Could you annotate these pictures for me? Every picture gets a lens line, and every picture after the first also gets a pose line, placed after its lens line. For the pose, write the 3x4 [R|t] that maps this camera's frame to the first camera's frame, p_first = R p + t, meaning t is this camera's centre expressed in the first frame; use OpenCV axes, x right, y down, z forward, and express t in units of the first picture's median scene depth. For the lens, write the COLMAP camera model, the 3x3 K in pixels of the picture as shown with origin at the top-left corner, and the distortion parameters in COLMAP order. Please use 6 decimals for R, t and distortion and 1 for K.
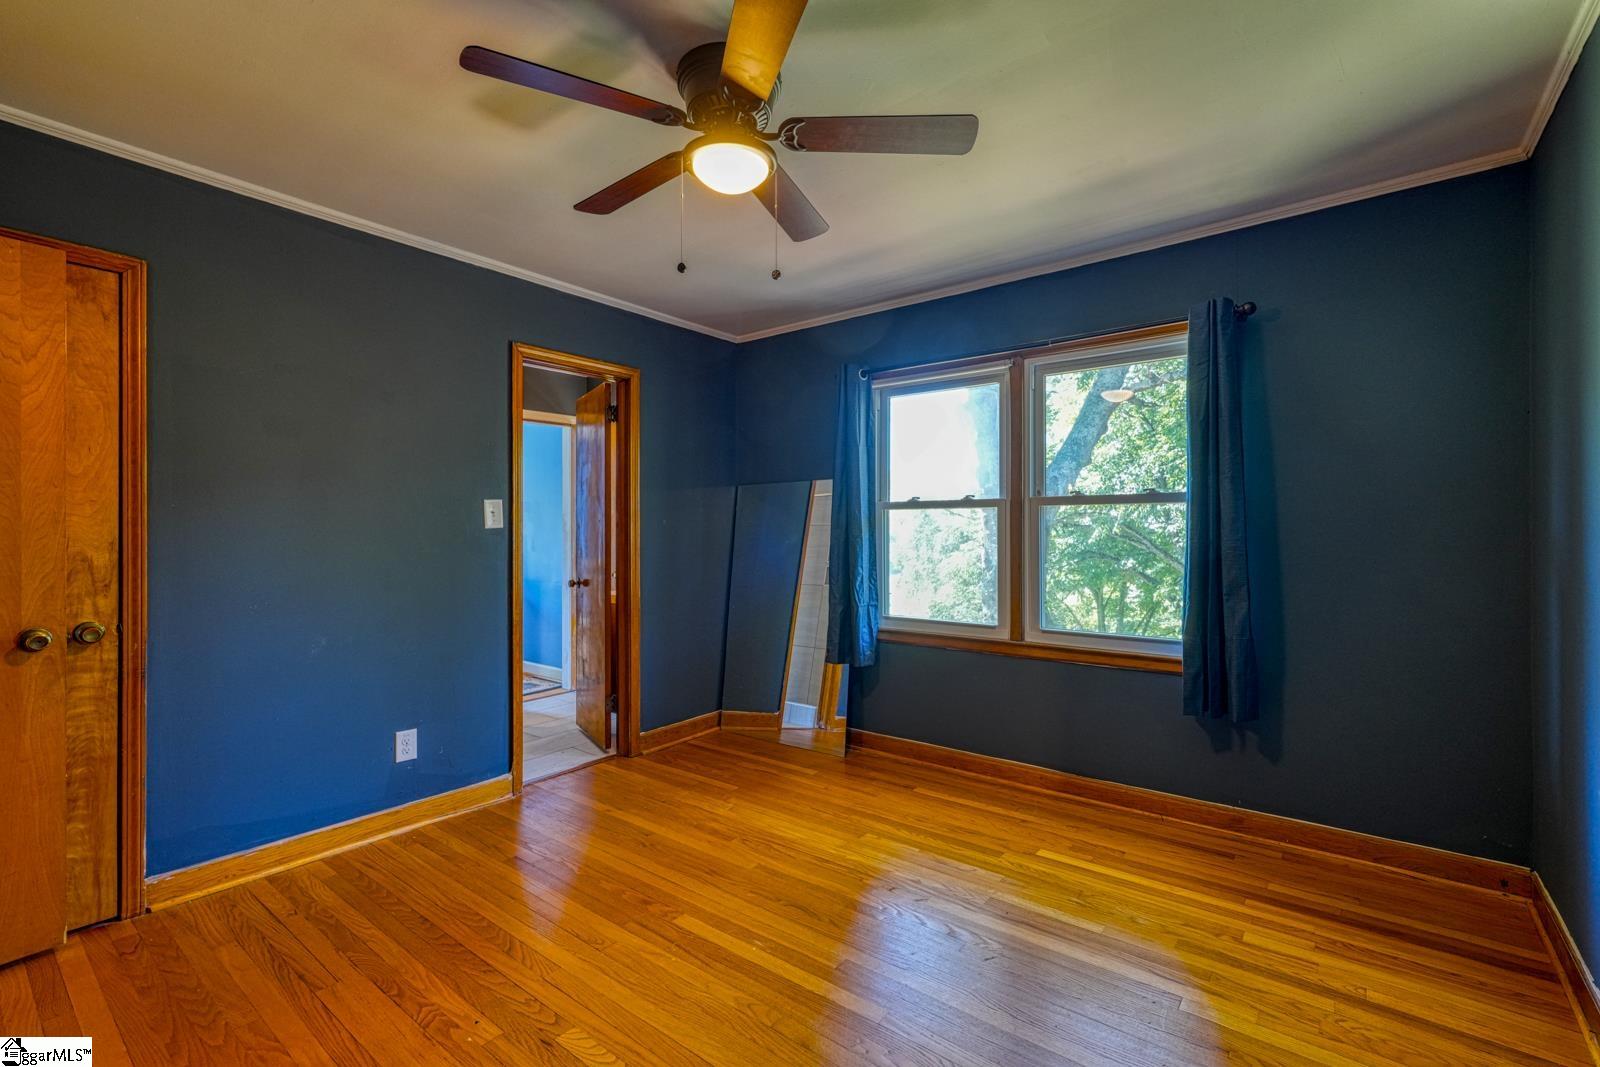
lens RADIAL K [[699.6, 0, 806.0], [0, 699.6, 529.8], [0, 0, 1]] dist [0.001454, -0.000160]
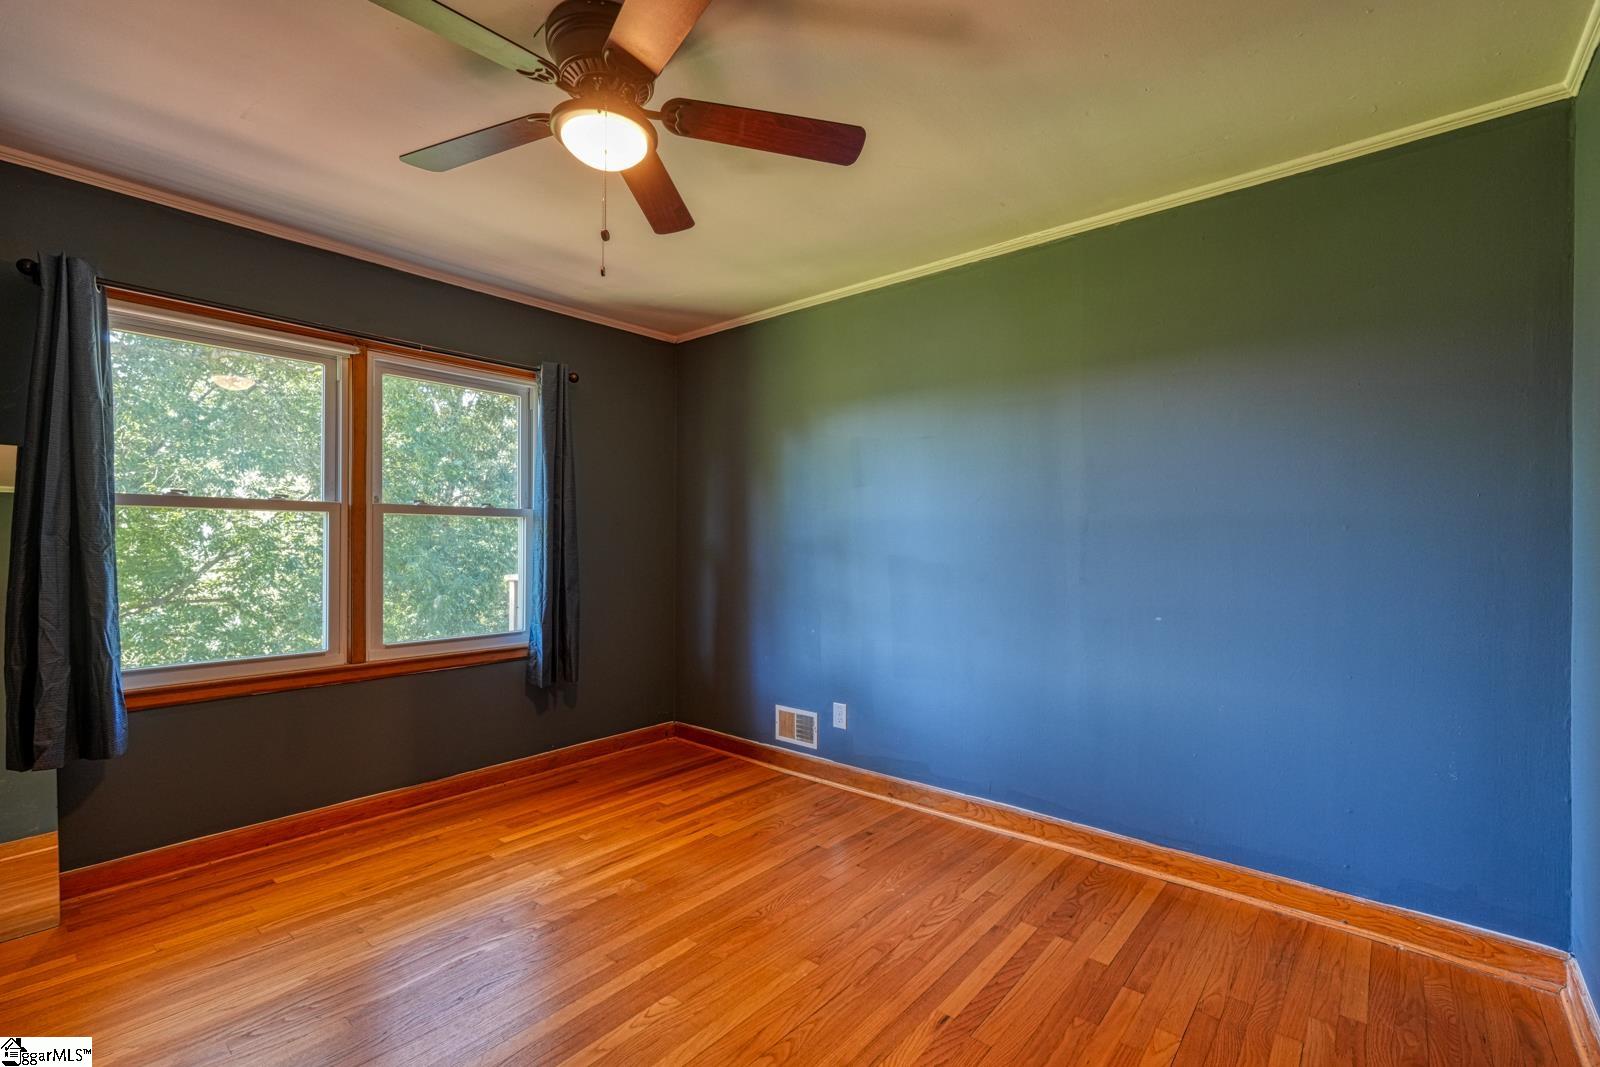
lens RADIAL K [[699.6, 0, 805.4], [0, 699.6, 544.7], [0, 0, 1]] dist [0.001454, -0.000160]
pose [[0.036018, -0.000190, 0.999351, -0.681110], [-0.004426, 0.999990, 0.000350, 0.005707], [-0.999341, -0.004436, 0.036017, 0.474924]]
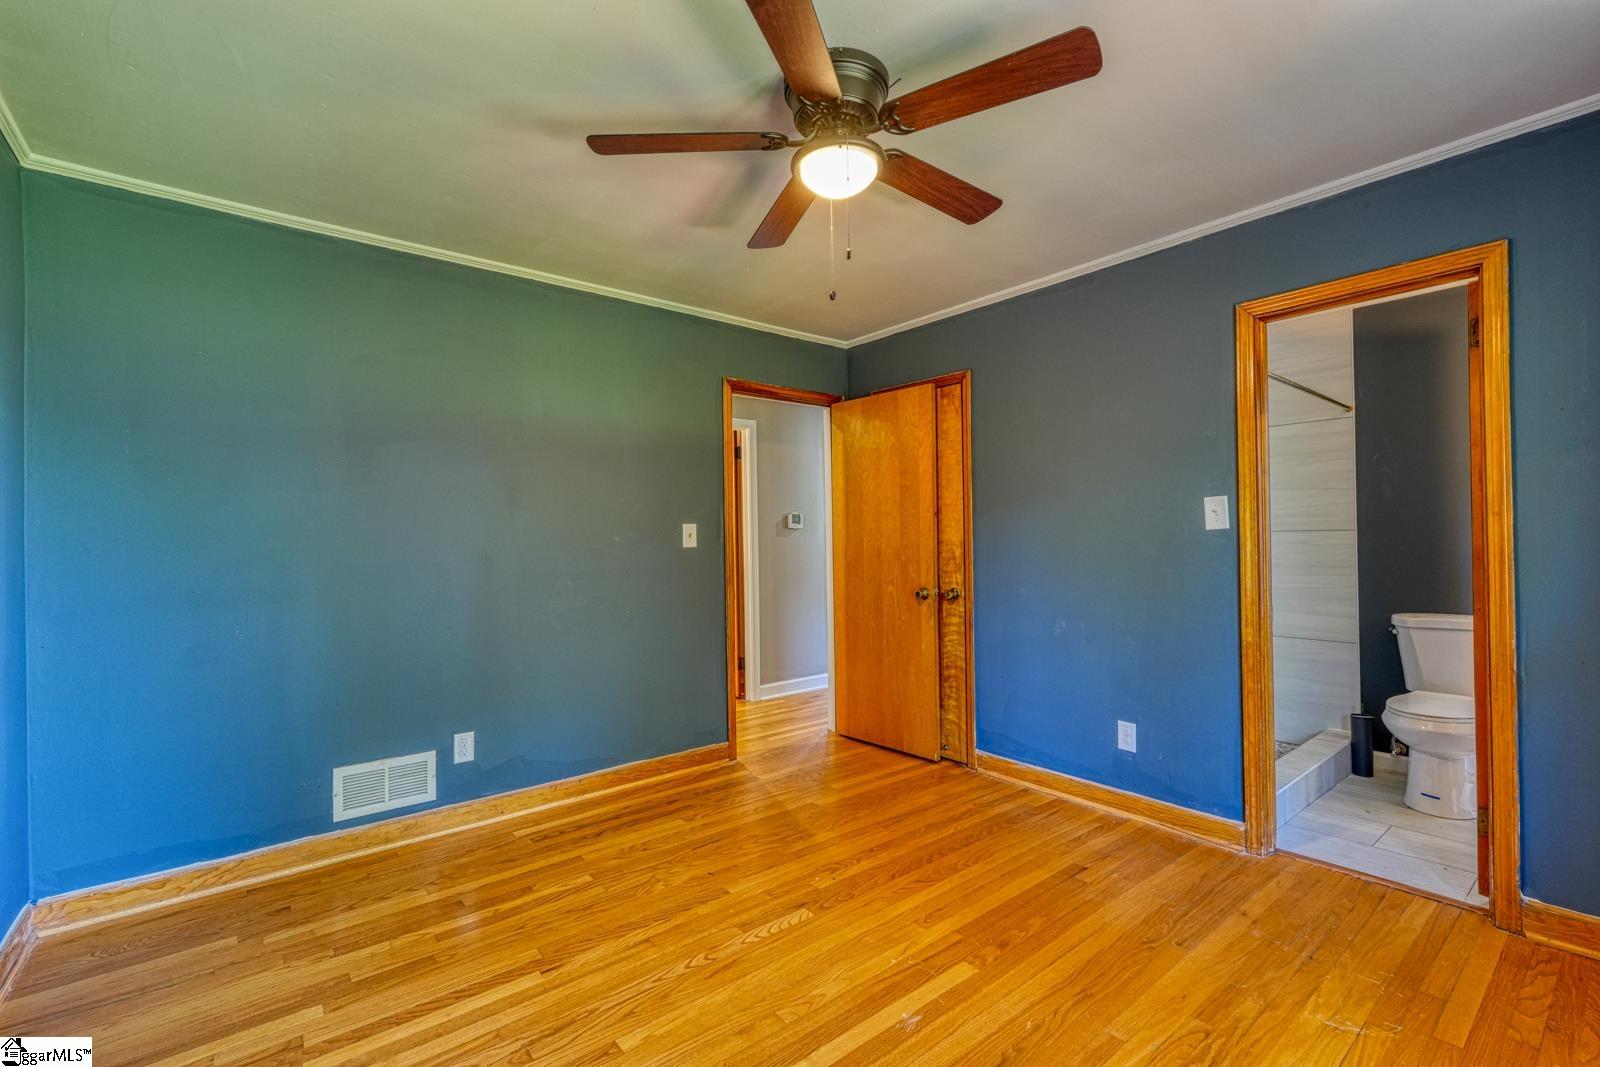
lens RADIAL K [[699.6, 0, 803.9], [0, 699.6, 530.2], [0, 0, 1]] dist [0.001454, -0.000160]
pose [[-0.220621, -0.006657, -0.975337, 0.586785], [0.012613, 0.999874, -0.009678, 0.000486], [0.975278, -0.014437, -0.220509, 0.783179]]
